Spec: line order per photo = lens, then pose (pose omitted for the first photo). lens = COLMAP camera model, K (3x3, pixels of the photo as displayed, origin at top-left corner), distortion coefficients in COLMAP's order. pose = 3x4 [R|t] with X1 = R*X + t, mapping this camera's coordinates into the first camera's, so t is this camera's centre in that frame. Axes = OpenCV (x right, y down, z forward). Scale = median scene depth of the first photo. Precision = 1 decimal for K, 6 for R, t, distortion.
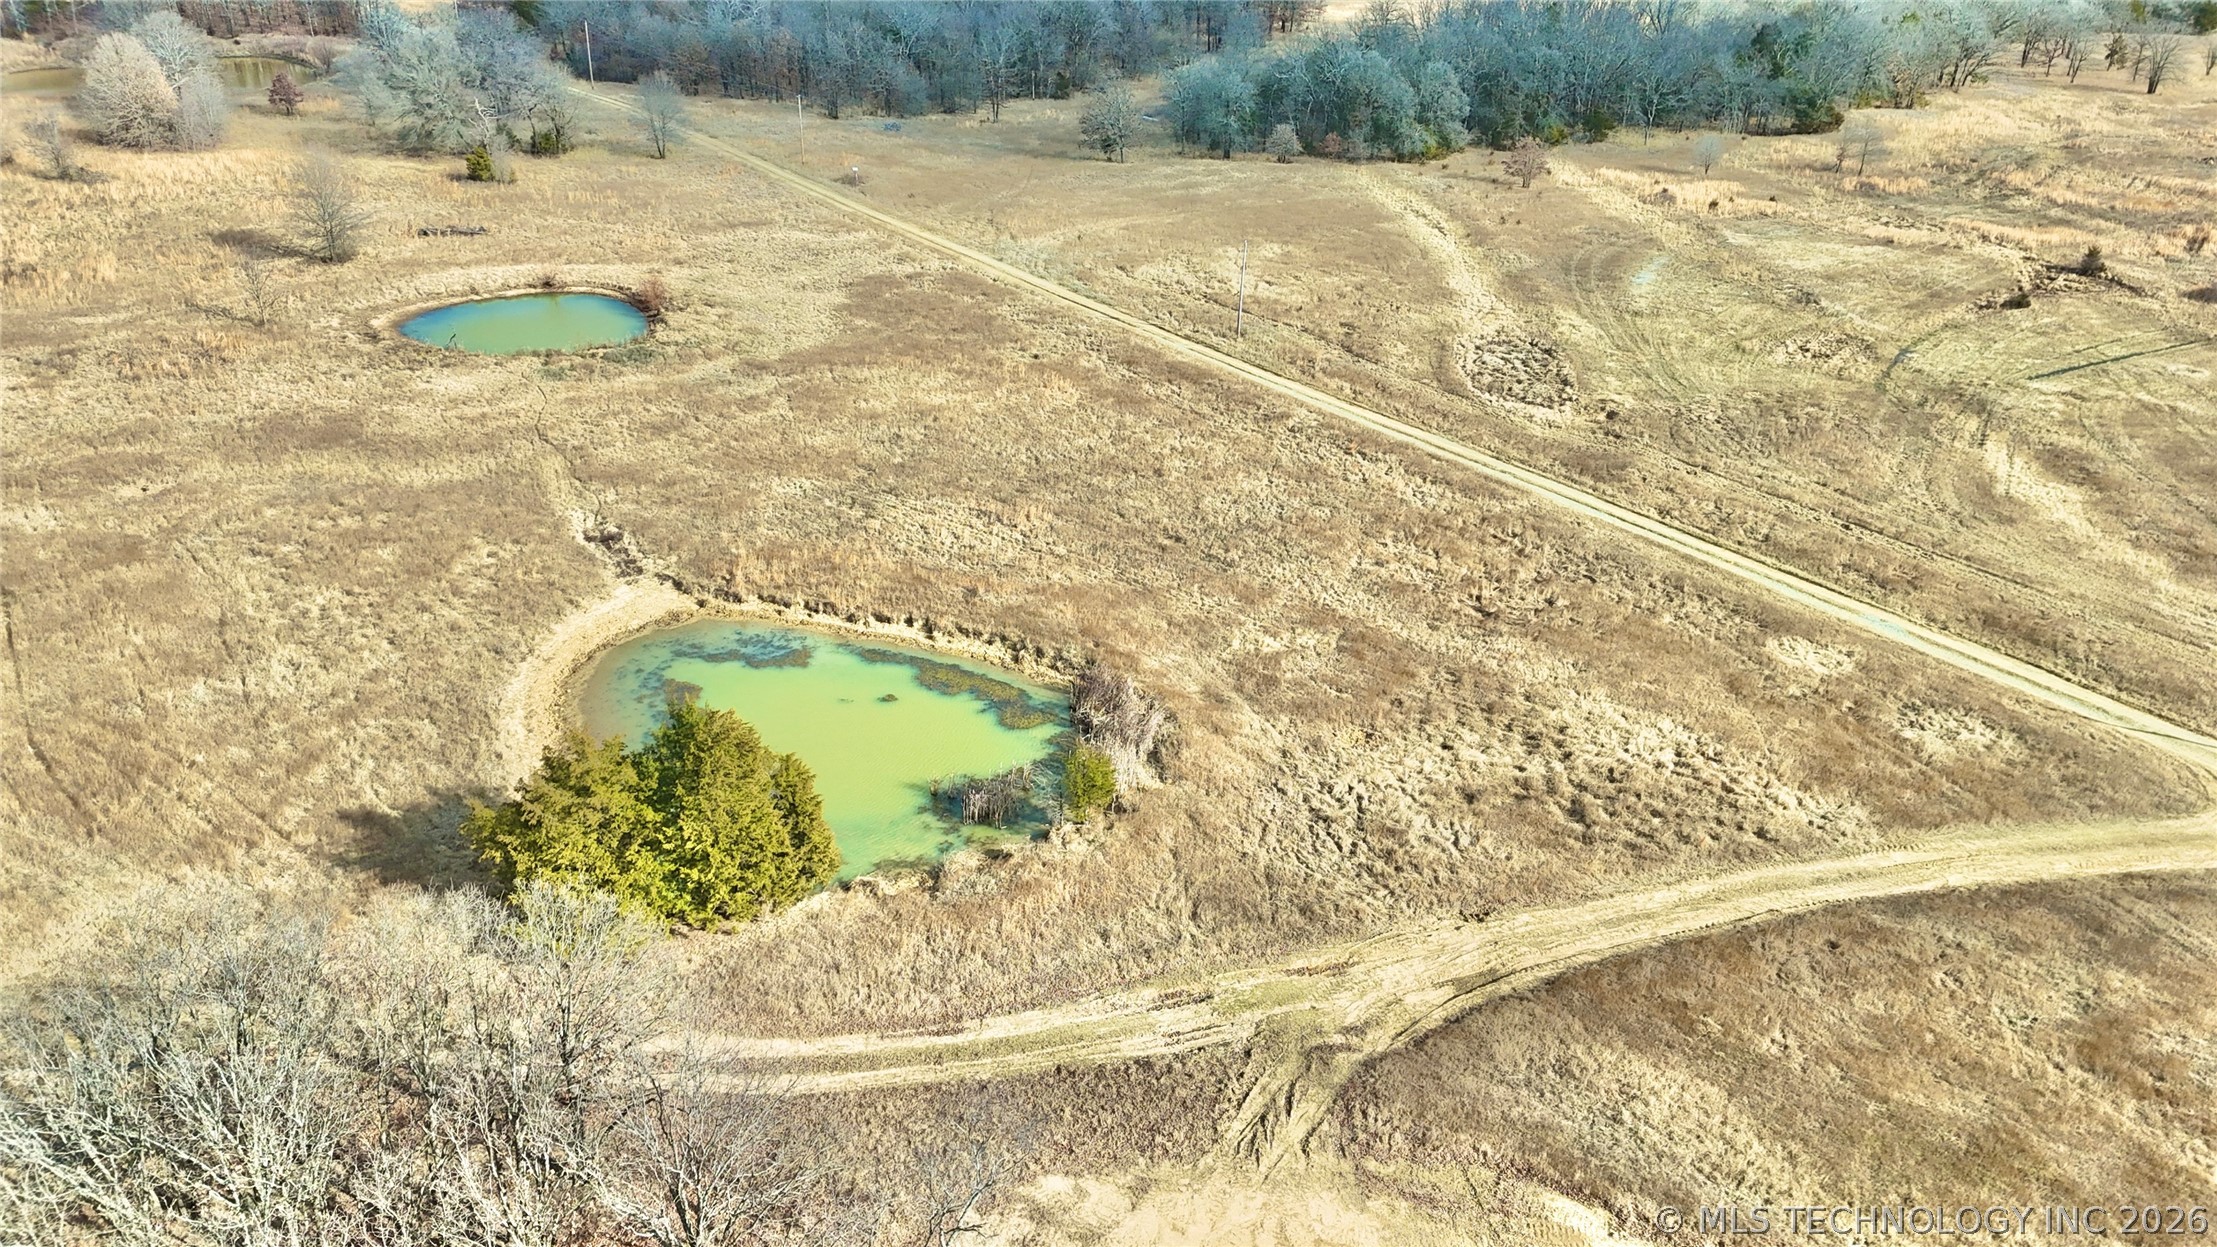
lens RADIAL K [[1626.1, 0, 1101.9], [0, 1626.1, 626.5], [0, 0, 1]] dist [0.063073, -0.054837]
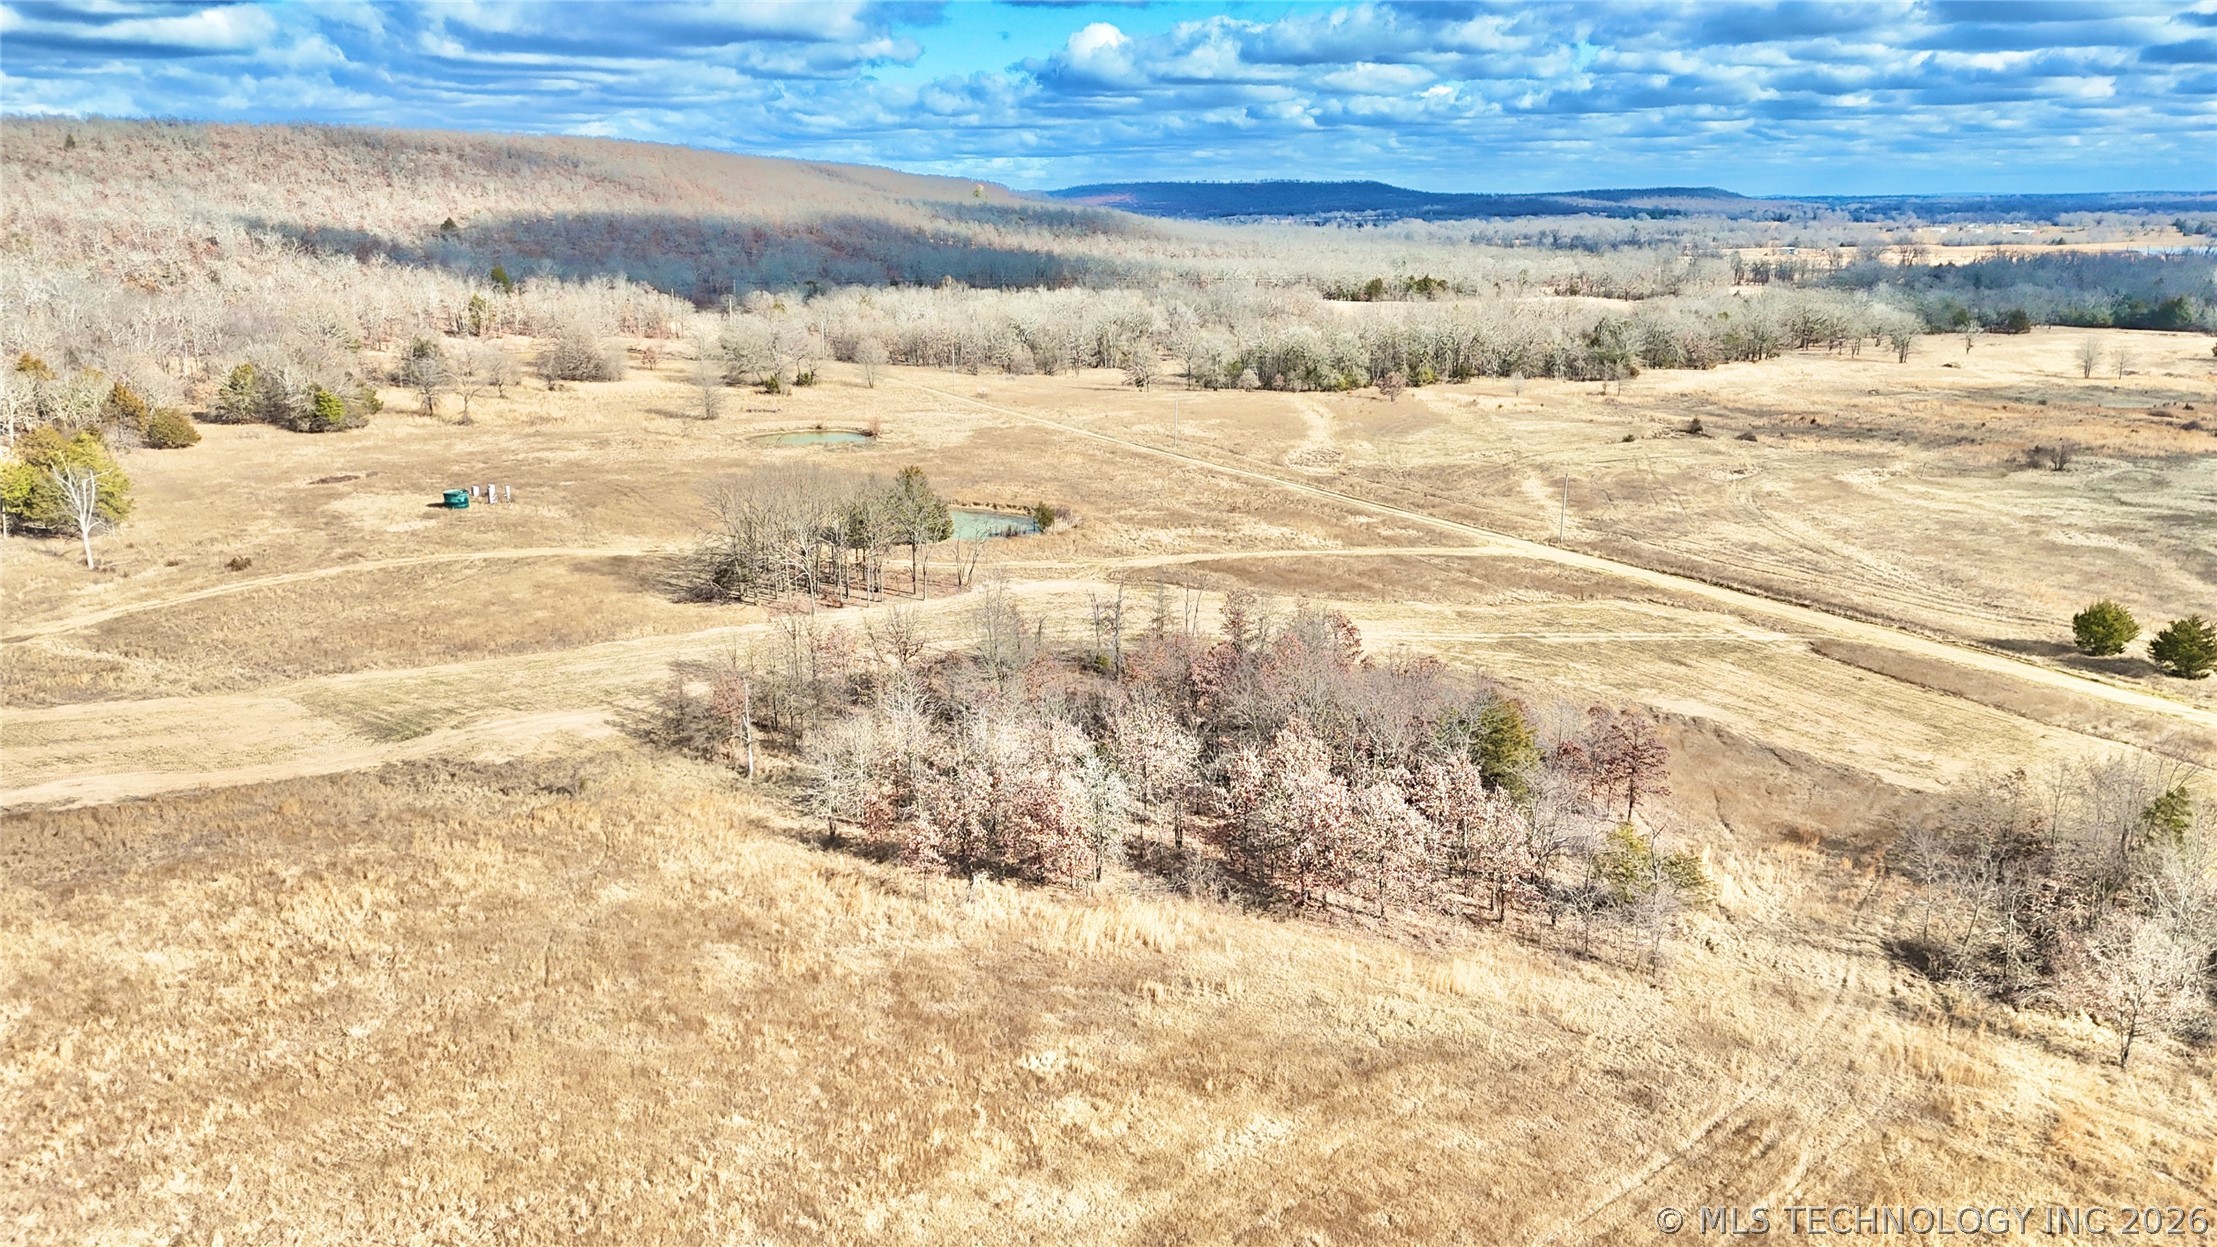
lens RADIAL K [[1626.1, 0, 1111.9], [0, 1626.1, 624.0], [0, 0, 1]] dist [0.063073, -0.054837]
pose [[0.996872, 0.001291, -0.079018, 0.103850], [-0.017177, 0.979504, -0.200691, 0.263529], [0.077139, 0.201421, 0.976463, -0.530218]]
